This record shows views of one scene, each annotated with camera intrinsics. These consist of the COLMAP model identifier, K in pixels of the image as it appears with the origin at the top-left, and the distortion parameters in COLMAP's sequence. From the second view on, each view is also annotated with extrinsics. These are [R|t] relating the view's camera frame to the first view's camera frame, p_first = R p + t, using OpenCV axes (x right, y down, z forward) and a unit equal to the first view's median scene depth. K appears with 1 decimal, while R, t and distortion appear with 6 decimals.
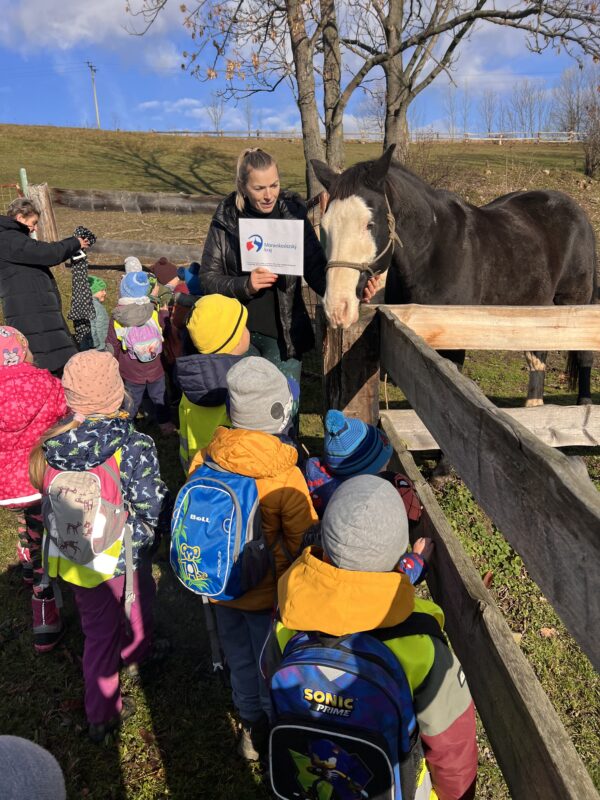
lens RADIAL K [[613.0, 0, 296.1], [0, 613.0, 407.0], [0, 0, 1]] dist [0.042957, -0.030680]
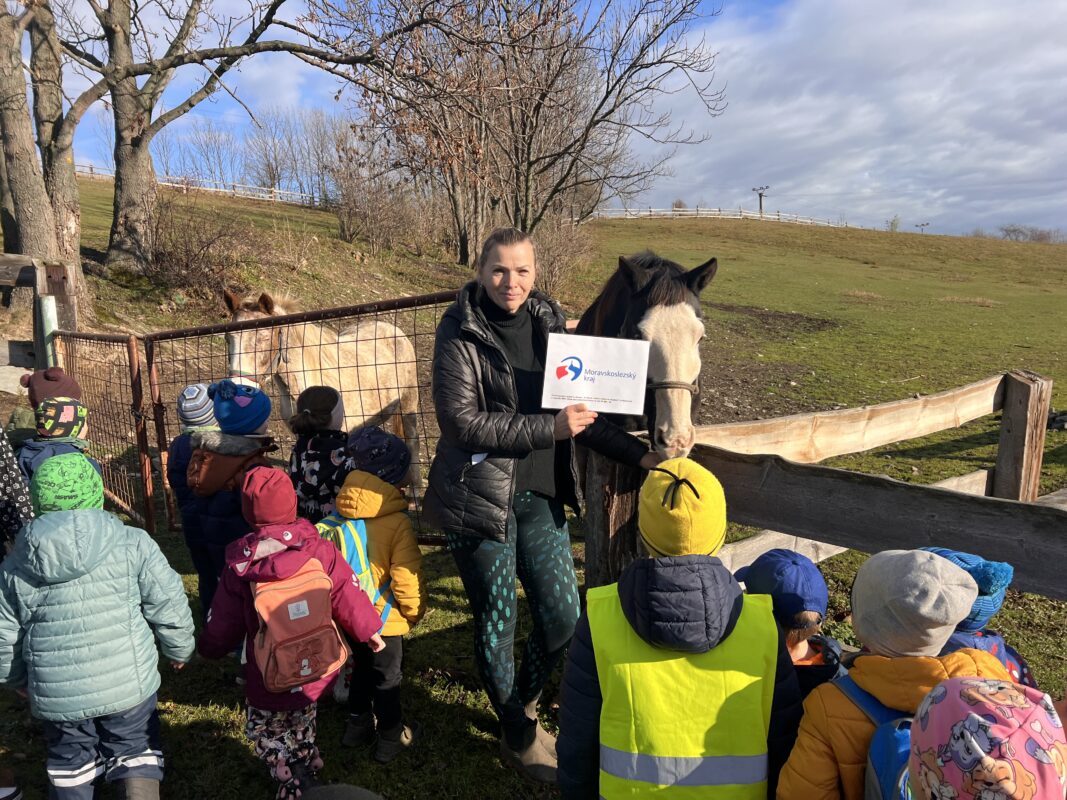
lens RADIAL K [[798.2, 0, 533.5], [0, 798.2, 400.0], [0, 0, 1]] dist [0.107521, -0.123842]
pose [[0.753567, -0.054646, 0.655096, -0.118311], [0.156142, 0.982898, -0.097624, -0.028577], [-0.638558, 0.175854, 0.749212, 0.072470]]
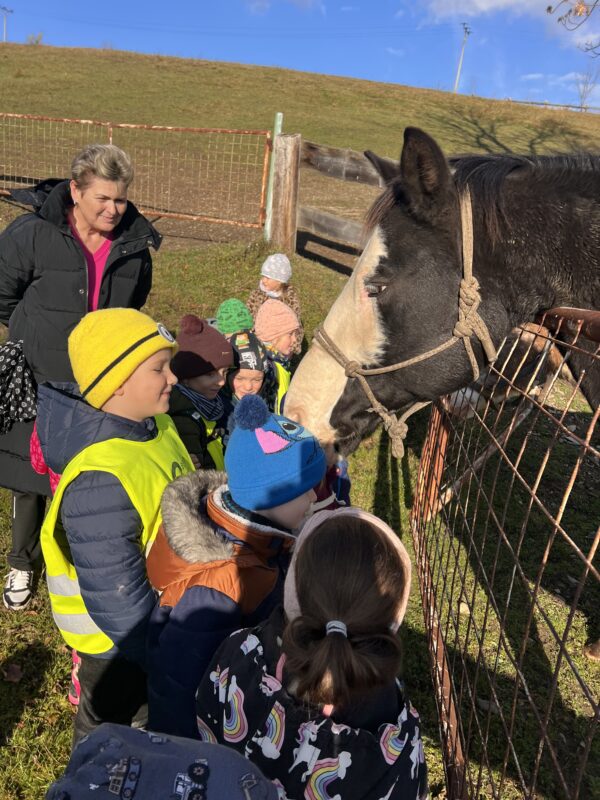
lens RADIAL K [[604.6, 0, 300.0], [0, 604.6, 400.0], [0, 0, 1]] dist [0.035158, -0.003727]
pose [[0.867970, 0.291018, -0.402413, -0.005948], [-0.275913, 0.956328, 0.096479, -0.075753], [0.412916, 0.027290, 0.910360, 0.204501]]
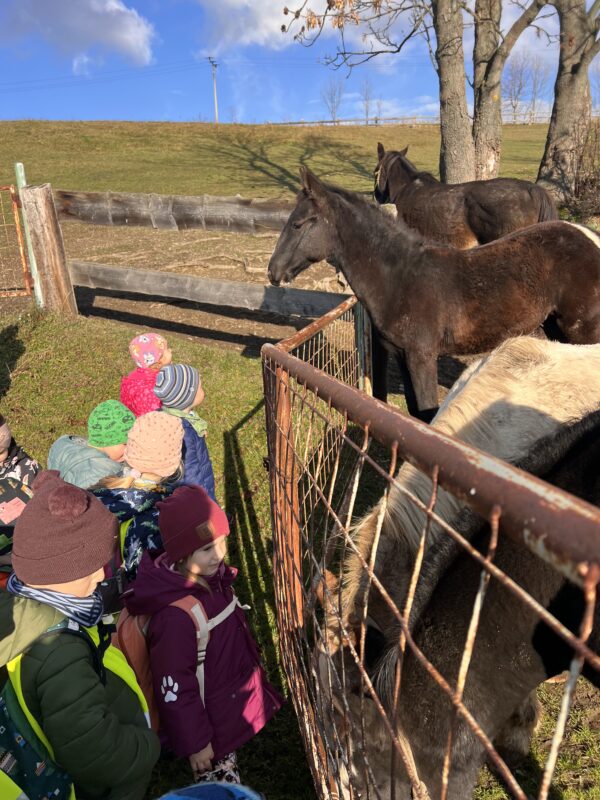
lens RADIAL K [[616.0, 0, 298.0], [0, 616.0, 393.6], [0, 0, 1]] dist [0.047759, -0.036237]
pose [[0.983982, 0.035115, -0.174776, -0.011334], [-0.036416, 0.999328, -0.004239, -0.089262], [0.174509, 0.010535, 0.984599, 0.243599]]
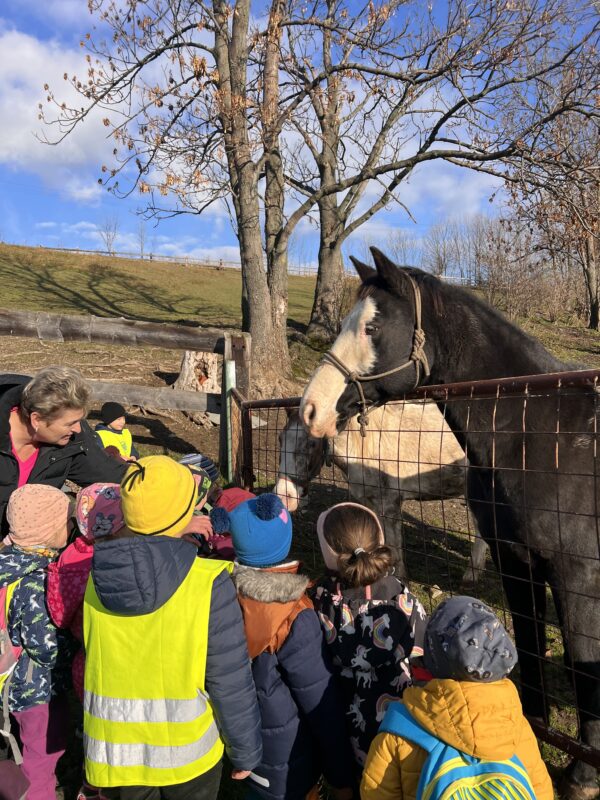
lens RADIAL K [[613.0, 0, 296.1], [0, 613.0, 407.0], [0, 0, 1]] dist [0.042957, -0.030680]
pose [[0.982097, 0.023047, 0.186963, -0.064870], [0.012211, 0.982612, -0.185271, -0.053089], [-0.187982, 0.184237, 0.964738, 0.136038]]
